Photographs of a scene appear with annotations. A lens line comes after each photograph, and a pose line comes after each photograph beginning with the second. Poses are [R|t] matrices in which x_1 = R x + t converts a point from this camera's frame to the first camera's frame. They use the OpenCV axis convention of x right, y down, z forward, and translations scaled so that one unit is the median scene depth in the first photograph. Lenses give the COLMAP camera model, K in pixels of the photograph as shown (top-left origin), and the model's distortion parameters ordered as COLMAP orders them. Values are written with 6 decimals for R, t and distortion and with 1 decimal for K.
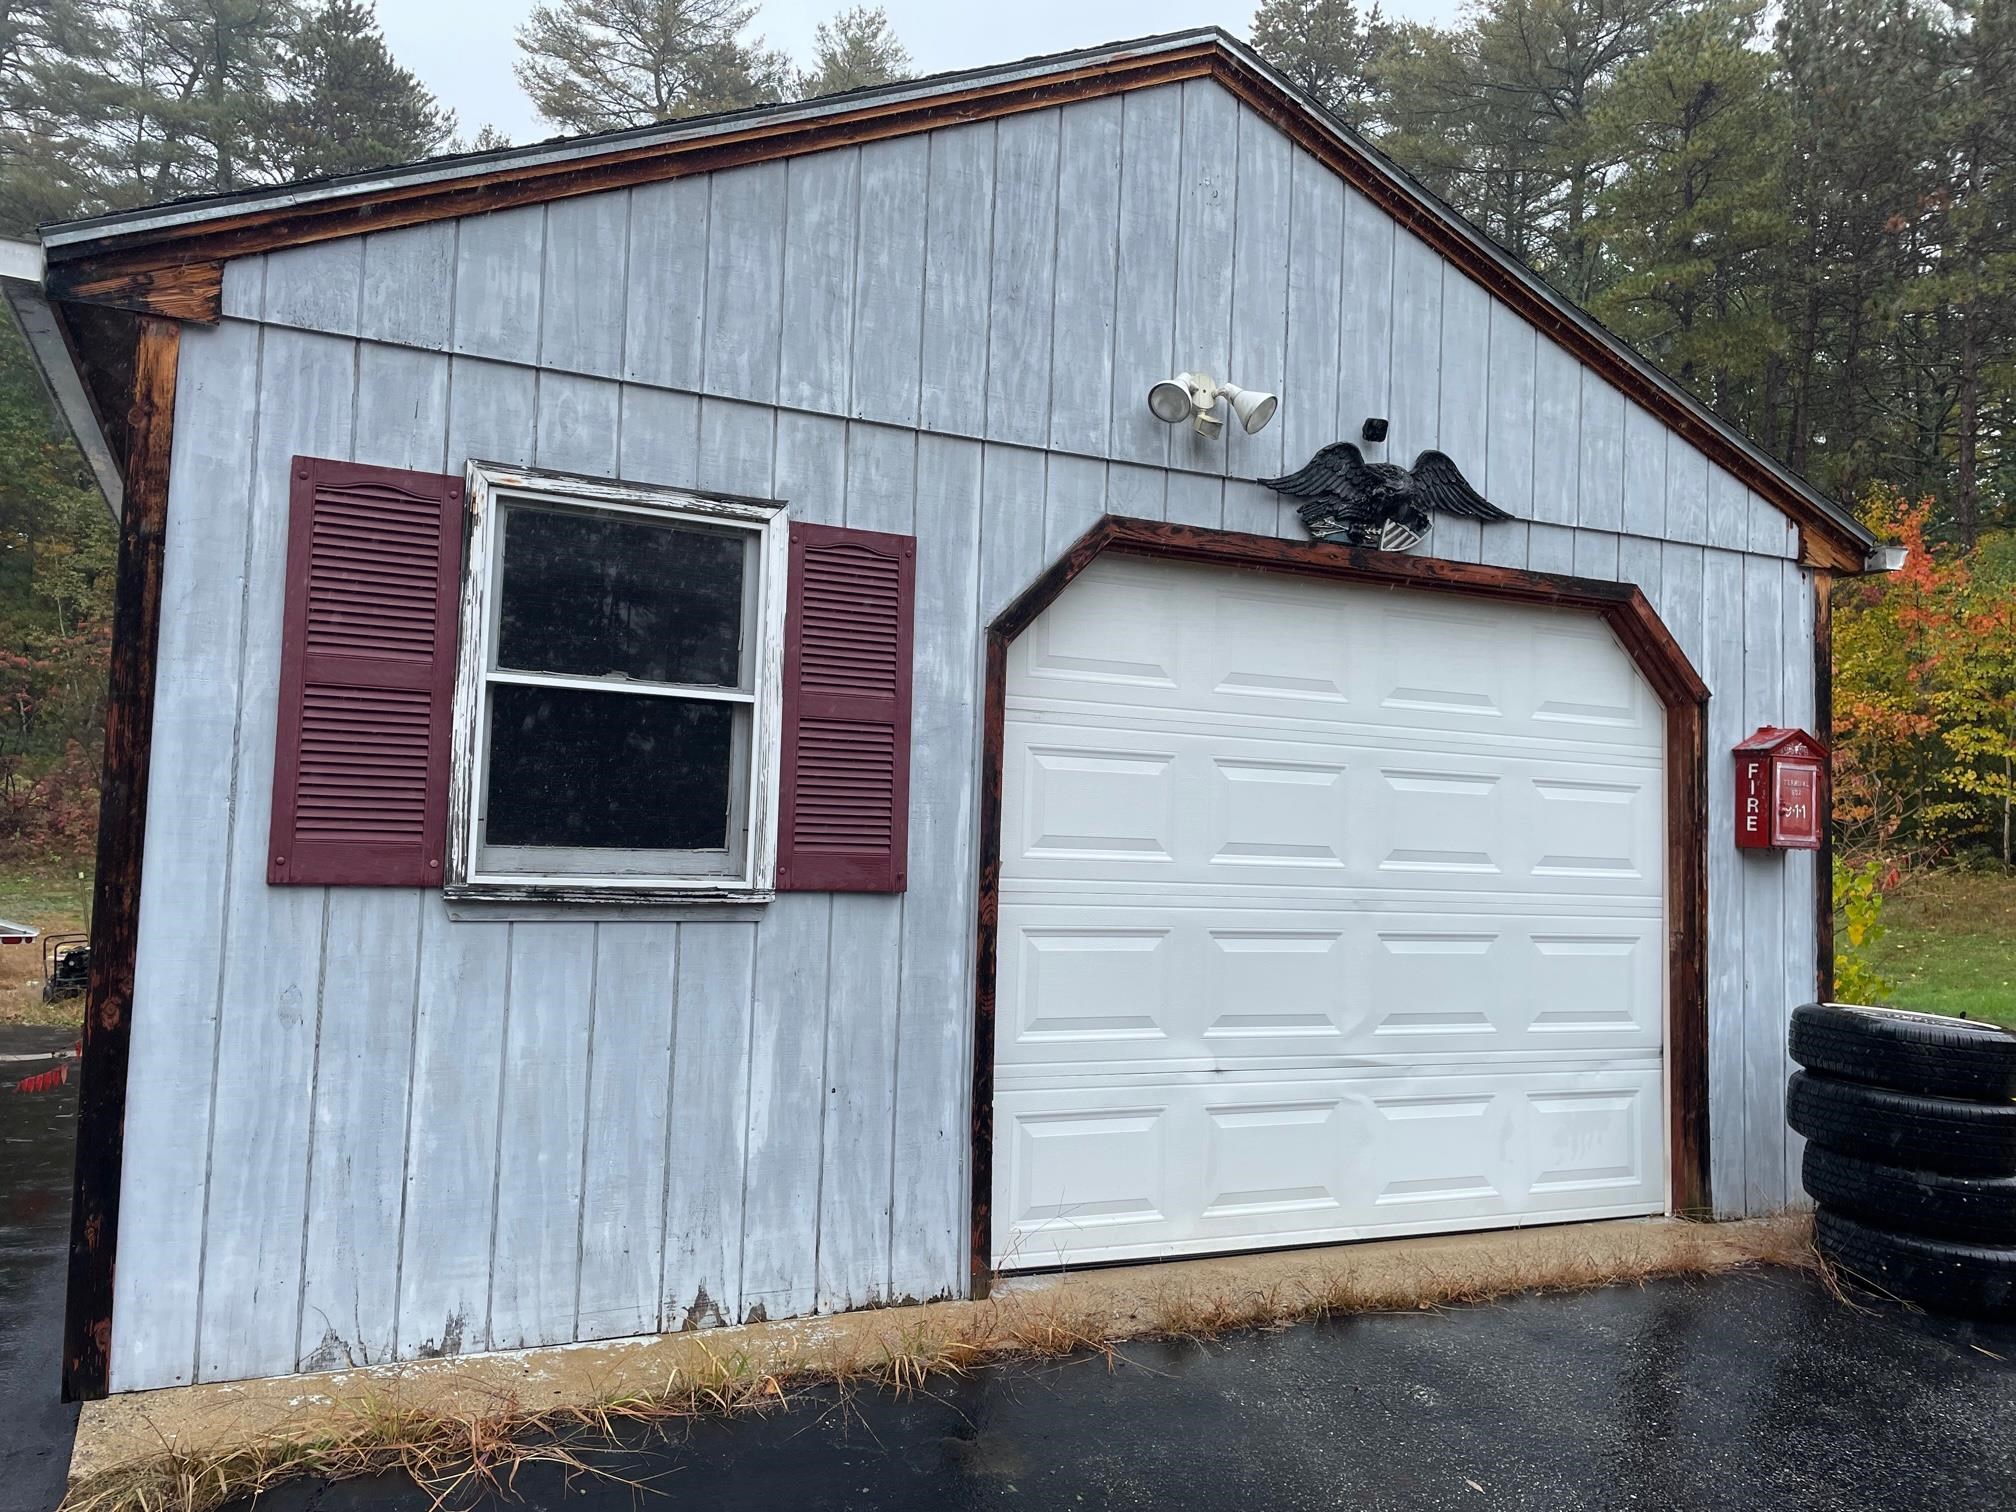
lens RADIAL K [[1510.1, 0, 998.8], [0, 1510.1, 749.8], [0, 0, 1]] dist [0.076651, -0.096744]
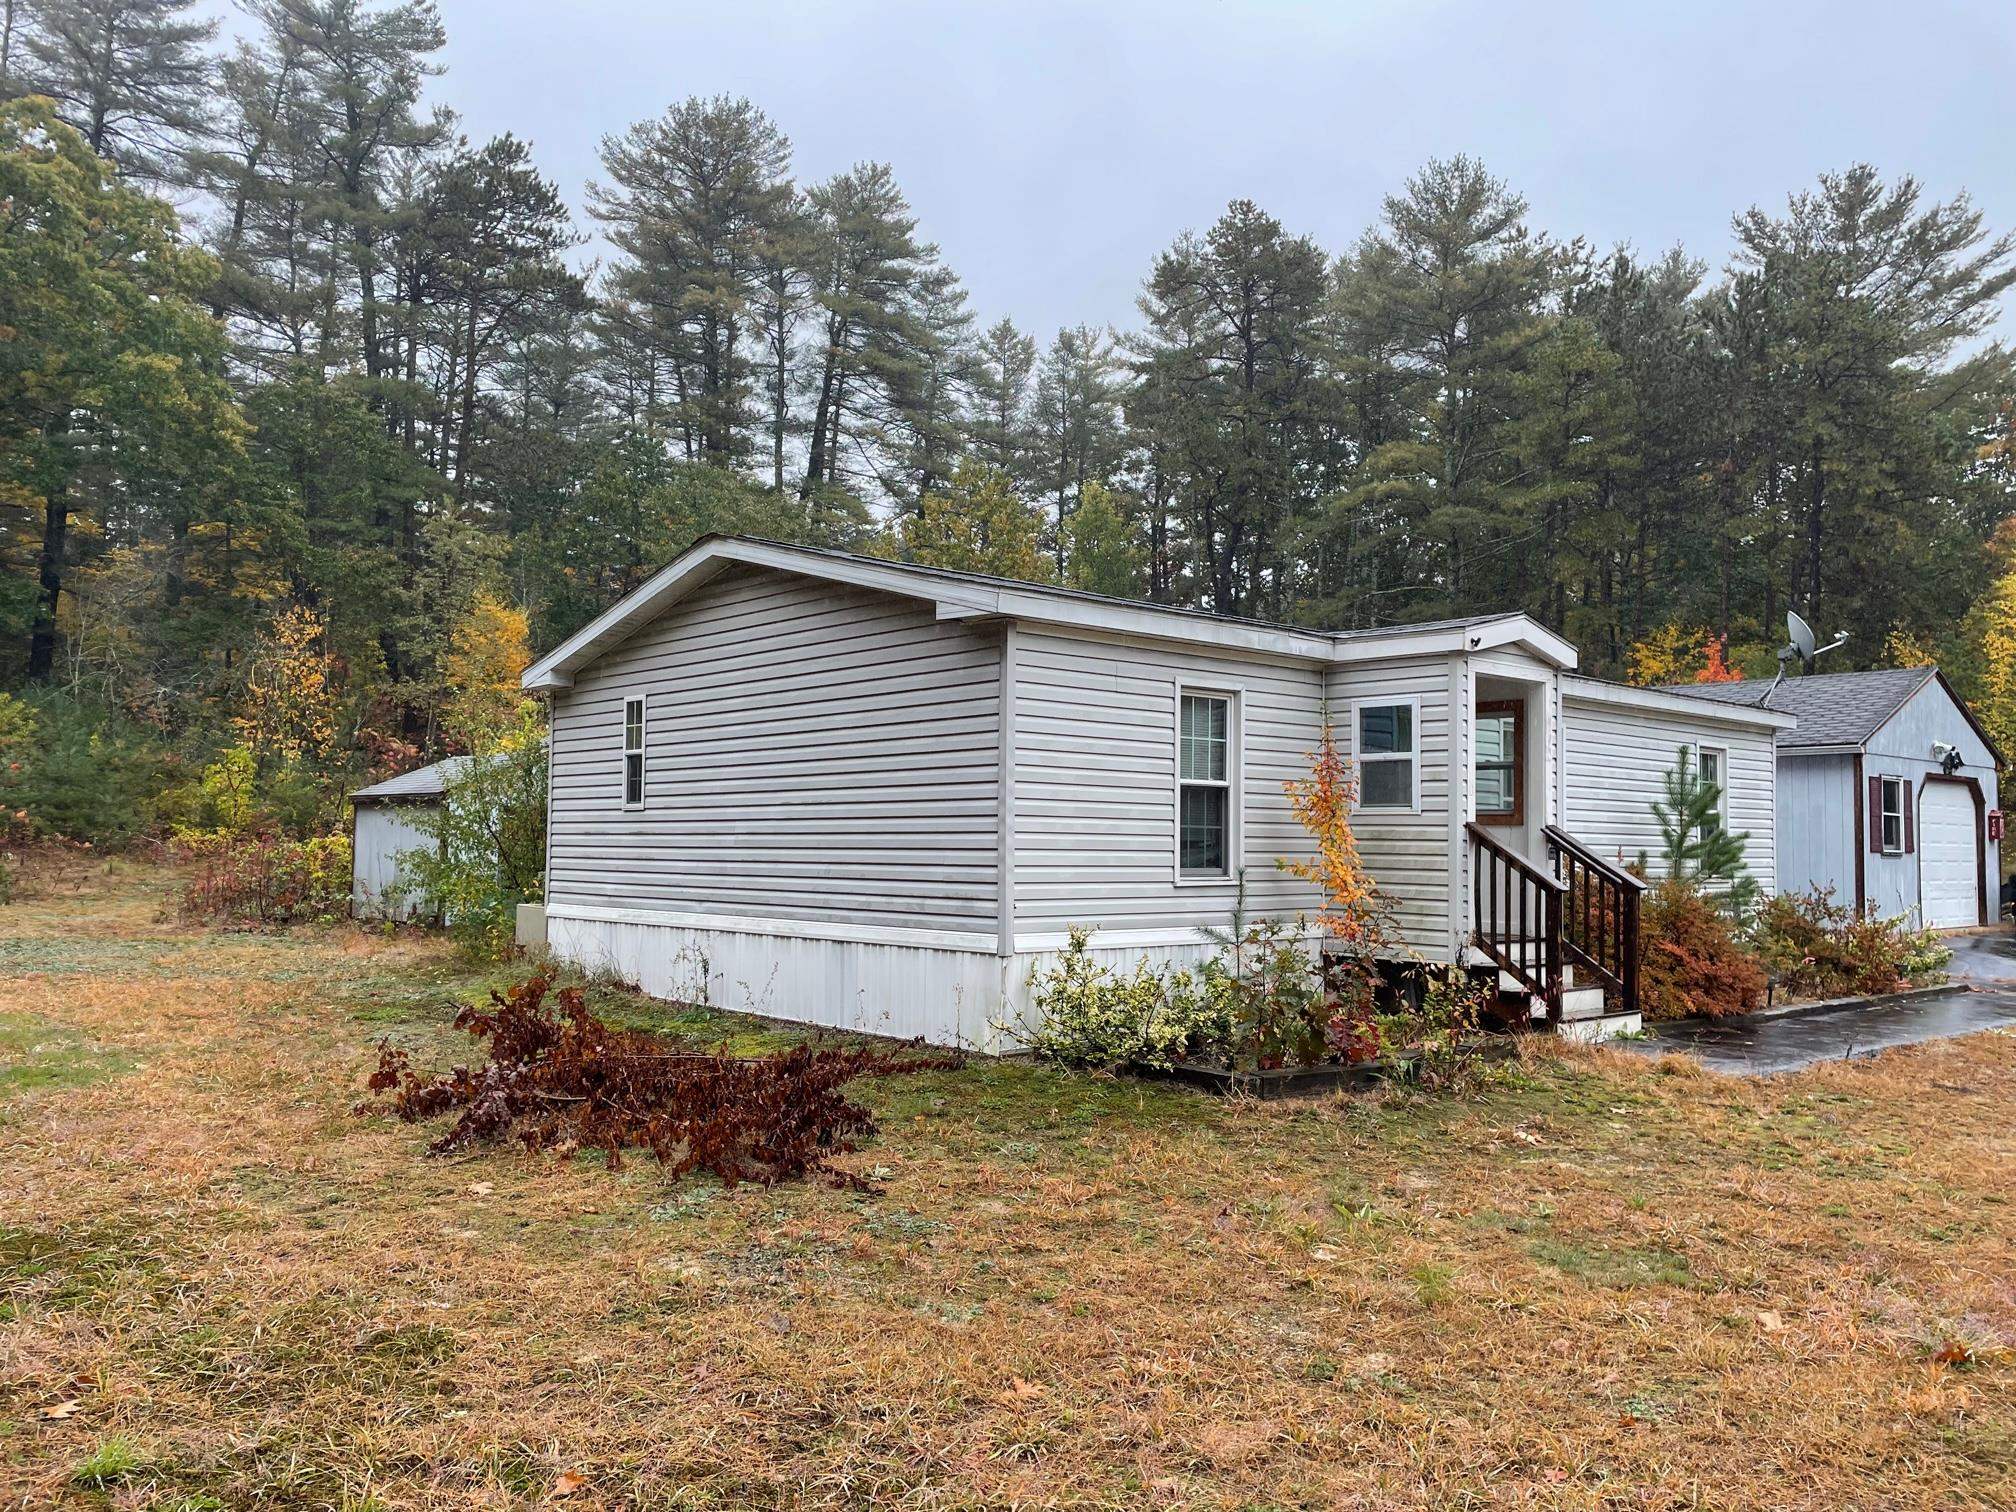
lens RADIAL K [[1516.4, 0, 1013.9], [0, 1516.4, 775.8], [0, 0, 1]] dist [0.081947, -0.105196]
pose [[0.957699, -0.009867, 0.287604, -4.788020], [0.001169, 0.999537, 0.030398, -0.349755], [-0.287771, -0.028776, 0.957267, -3.295616]]
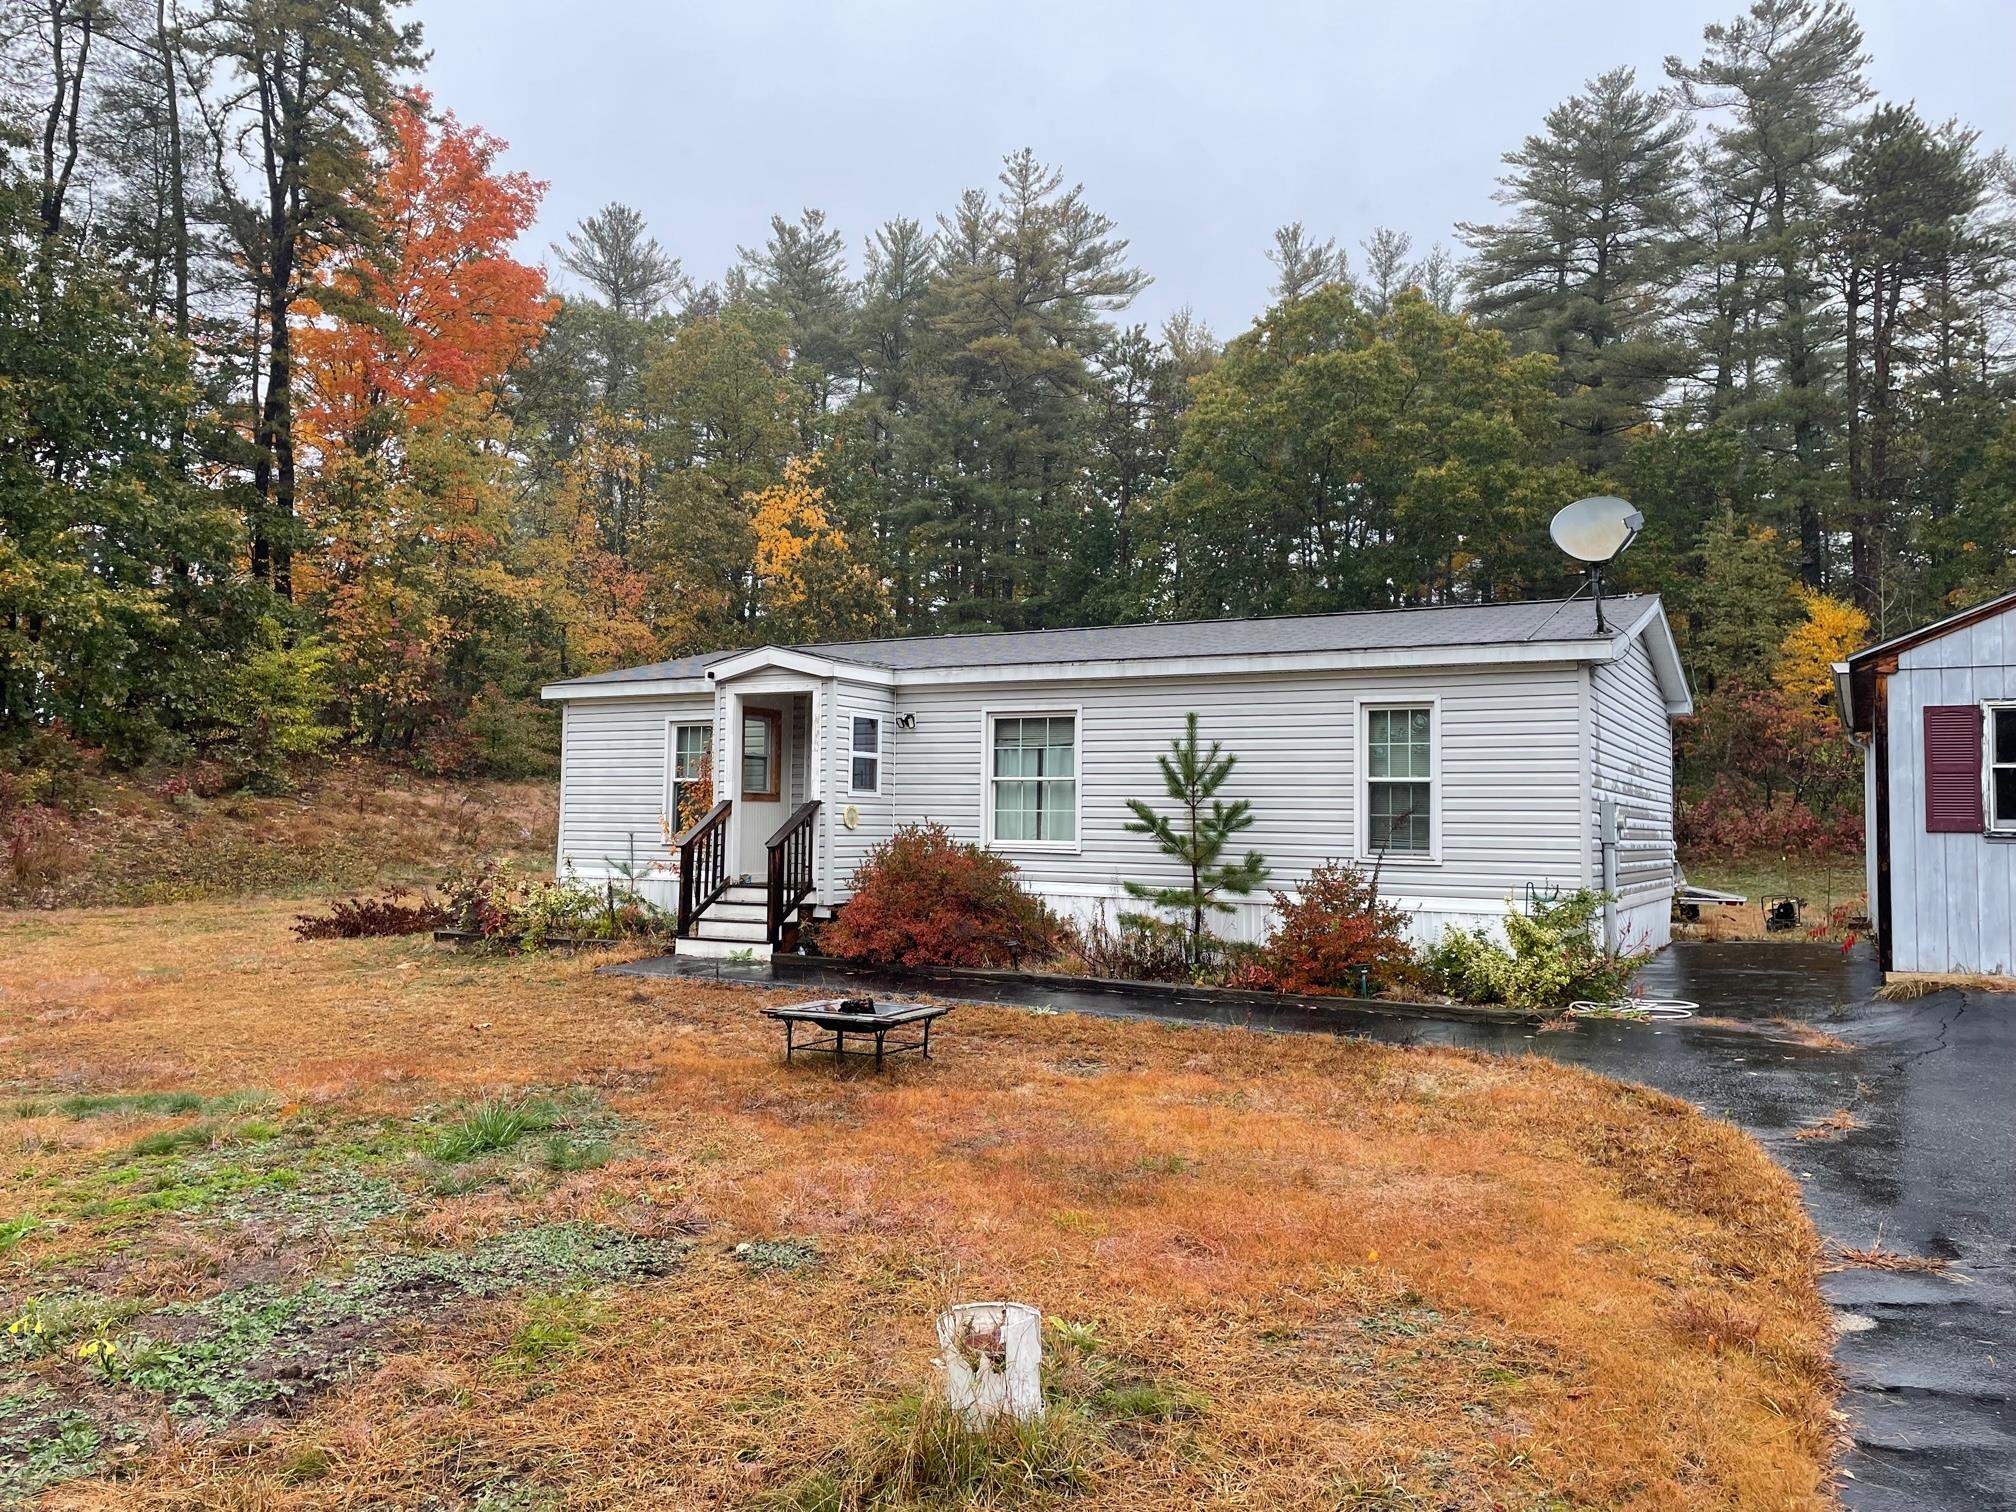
lens RADIAL K [[1510.1, 0, 998.8], [0, 1510.1, 749.8], [0, 0, 1]] dist [0.076651, -0.096744]
pose [[0.576183, -0.069101, -0.814394, 1.053854], [0.059972, 0.997308, -0.042191, -0.069908], [0.815117, -0.024531, 0.578776, -2.488180]]
